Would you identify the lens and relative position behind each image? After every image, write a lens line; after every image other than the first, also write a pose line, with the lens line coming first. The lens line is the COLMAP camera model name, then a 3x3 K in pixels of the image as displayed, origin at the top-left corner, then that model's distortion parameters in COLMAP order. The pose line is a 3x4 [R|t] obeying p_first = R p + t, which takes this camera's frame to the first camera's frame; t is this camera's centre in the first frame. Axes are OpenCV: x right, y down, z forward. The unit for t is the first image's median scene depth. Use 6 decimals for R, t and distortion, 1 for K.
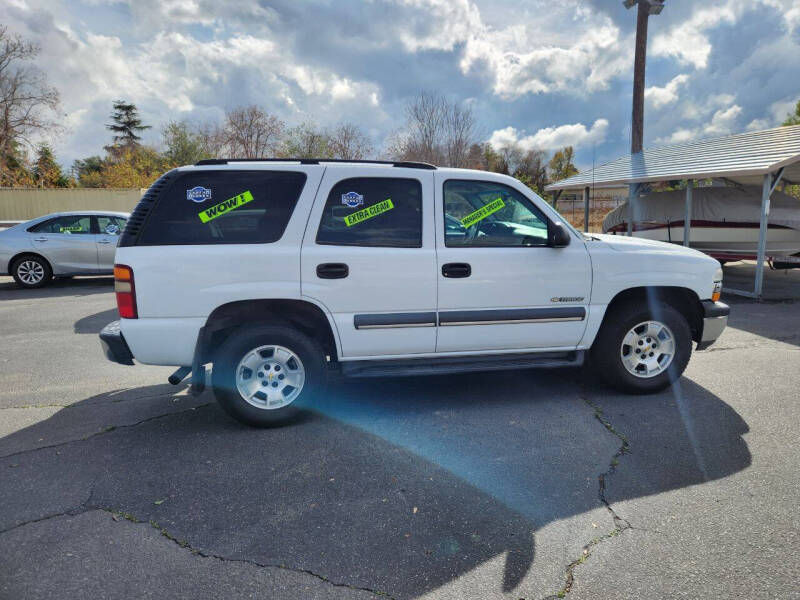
lens RADIAL K [[536.6, 0, 418.3], [0, 536.6, 287.9], [0, 0, 1]] dist [0.065624, -0.055281]
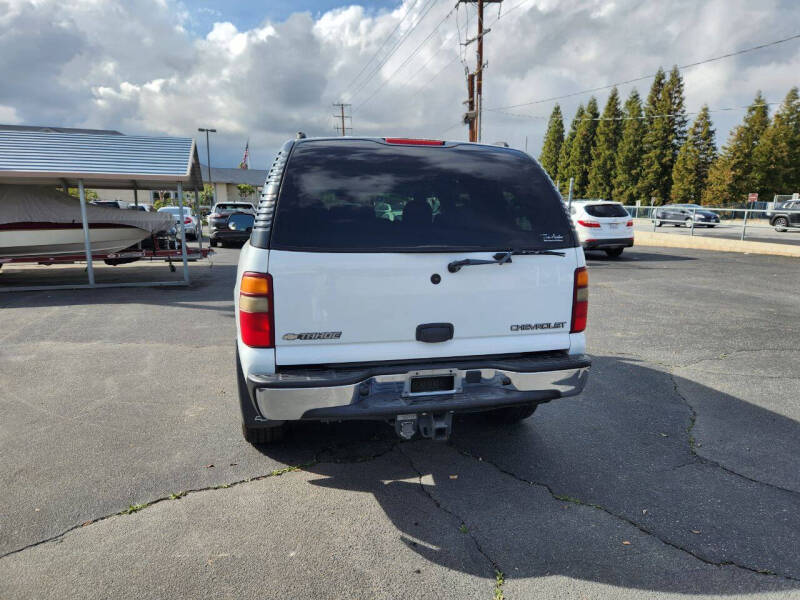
lens RADIAL K [[536.6, 0, 407.0], [0, 536.6, 303.3], [0, 0, 1]] dist [0.065624, -0.055281]
pose [[-0.050947, -0.162749, 0.985351, -1.226324], [0.146818, 0.974693, 0.168579, -0.151160], [-0.987851, 0.153256, -0.025763, 1.180596]]
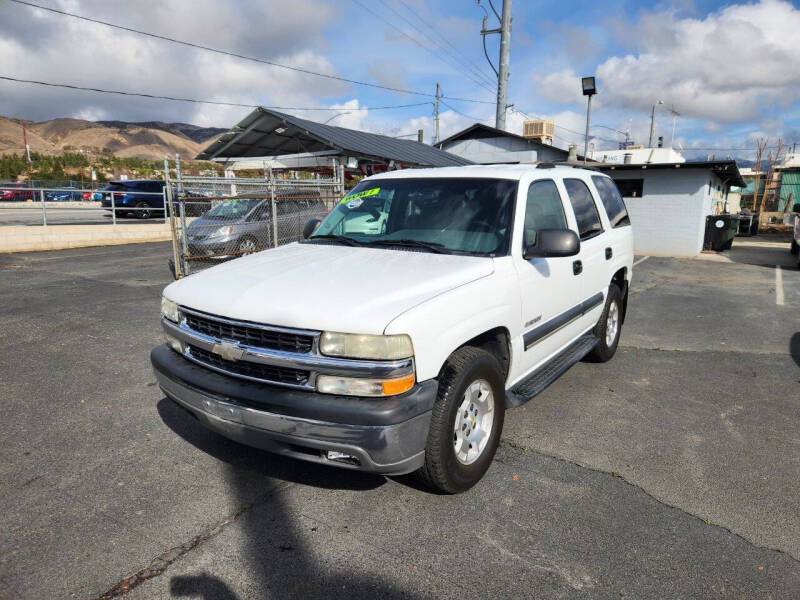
lens RADIAL K [[536.6, 0, 406.6], [0, 536.6, 306.9], [0, 0, 1]] dist [0.065624, -0.055281]
pose [[-0.708342, 0.148445, -0.690084, 0.950525], [-0.110073, 0.942447, 0.315716, -0.330930], [0.697234, 0.299595, -0.651235, 1.952998]]
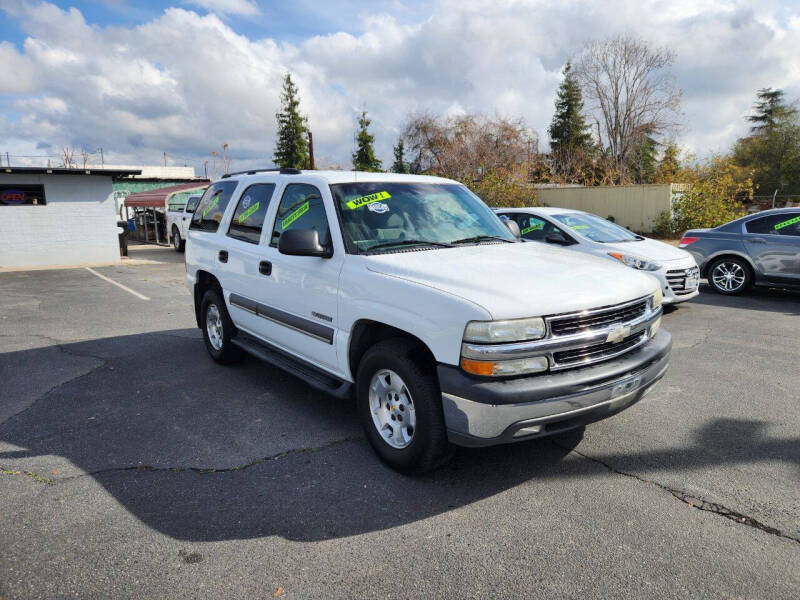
lens RADIAL K [[536.6, 0, 412.0], [0, 536.6, 298.5], [0, 0, 1]] dist [0.065624, -0.055281]
pose [[0.469247, 0.159536, -0.868536, 1.165726], [-0.133290, 0.985073, 0.108929, -0.129763], [0.872949, 0.064653, 0.483507, 0.736355]]
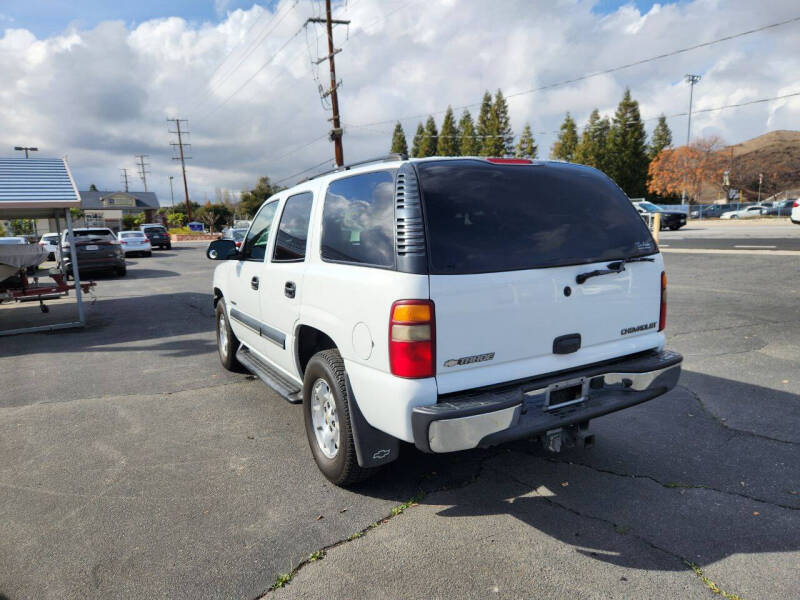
lens RADIAL K [[536.6, 0, 406.7], [0, 536.6, 298.0], [0, 0, 1]] dist [0.065624, -0.055281]
pose [[-0.321653, -0.110928, 0.940337, -1.148994], [0.187275, 0.966042, 0.178019, -0.216169], [-0.928153, 0.233362, -0.289956, 1.515786]]
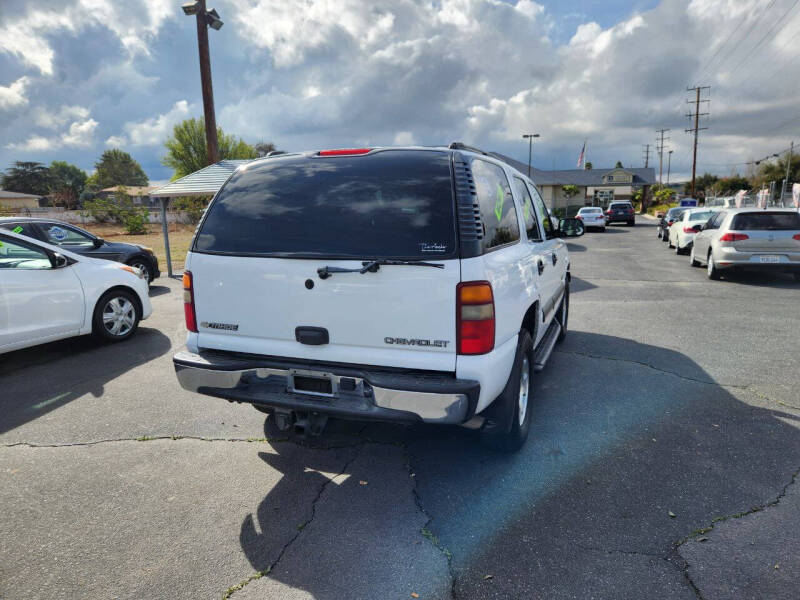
lens RADIAL K [[536.6, 0, 408.3], [0, 536.6, 302.9], [0, 0, 1]] dist [0.065624, -0.055281]
pose [[0.528505, -0.140500, 0.837223, -1.088452], [0.138992, 0.987222, 0.077932, -0.075690], [-0.837475, 0.075180, 0.541280, 0.636543]]
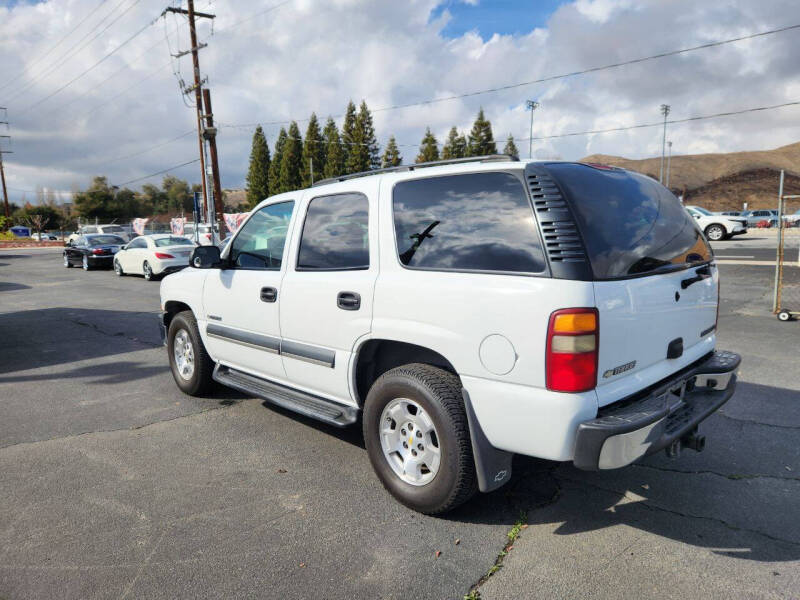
lens RADIAL K [[536.6, 0, 407.1], [0, 536.6, 298.2], [0, 0, 1]] dist [0.065624, -0.055281]
pose [[-0.551938, -0.088181, 0.829210, -0.956227], [0.159045, 0.965007, 0.208486, -0.263550], [-0.818578, 0.246953, -0.518599, 1.775512]]
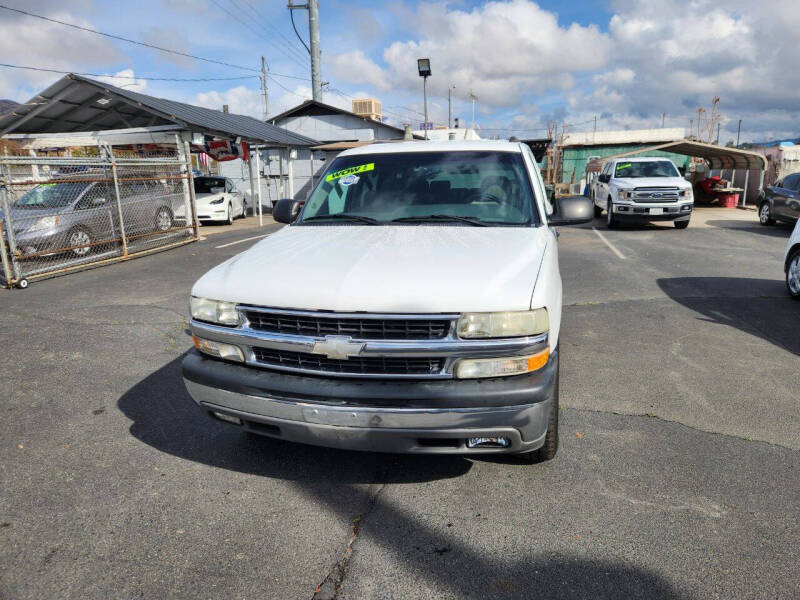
lens RADIAL K [[536.6, 0, 407.3], [0, 536.6, 293.2], [0, 0, 1]] dist [0.065624, -0.055281]
pose [[-0.418840, 0.213906, -0.882506, 1.129241], [-0.121096, 0.950021, 0.287743, -0.277907], [0.899949, 0.227386, -0.372004, 1.645253]]
